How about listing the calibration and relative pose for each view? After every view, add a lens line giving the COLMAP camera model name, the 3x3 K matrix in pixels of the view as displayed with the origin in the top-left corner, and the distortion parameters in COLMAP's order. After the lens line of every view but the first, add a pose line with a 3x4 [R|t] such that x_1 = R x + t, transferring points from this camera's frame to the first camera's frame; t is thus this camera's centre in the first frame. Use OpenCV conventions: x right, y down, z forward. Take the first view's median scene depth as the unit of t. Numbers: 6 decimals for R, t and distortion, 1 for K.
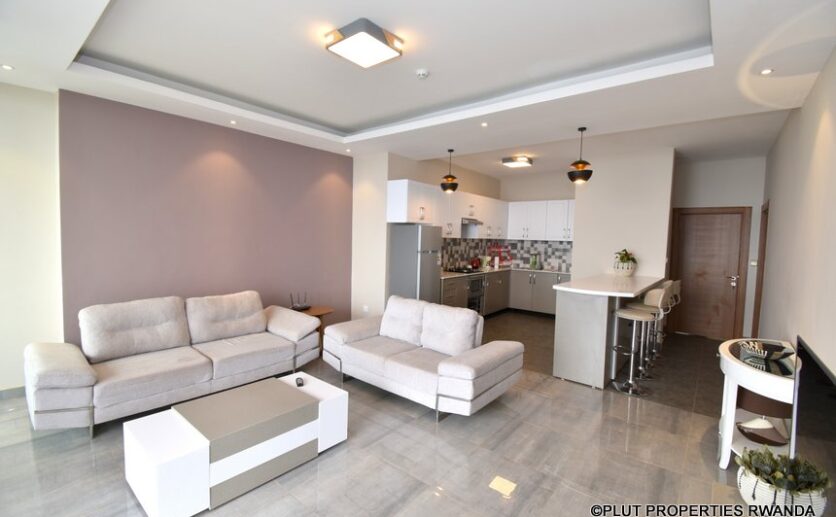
lens RADIAL K [[368.3, 0, 425.8], [0, 368.3, 258.8], [0, 0, 1]] dist [-0.000642, -0.015725]
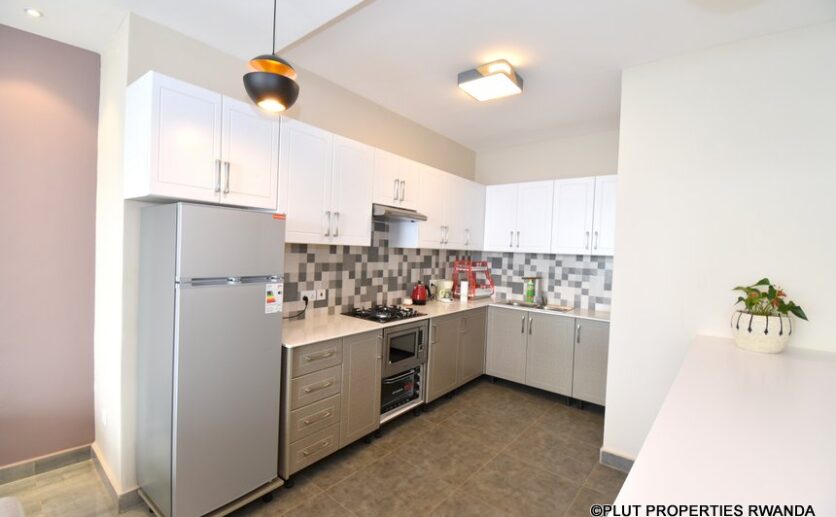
lens RADIAL K [[368.3, 0, 425.8], [0, 368.3, 258.8], [0, 0, 1]] dist [-0.000642, -0.015725]
pose [[0.999908, 0.011780, -0.006658, 0.142159], [-0.011996, 0.999372, -0.033333, -0.021415], [0.006261, 0.033410, 0.999422, 0.450548]]
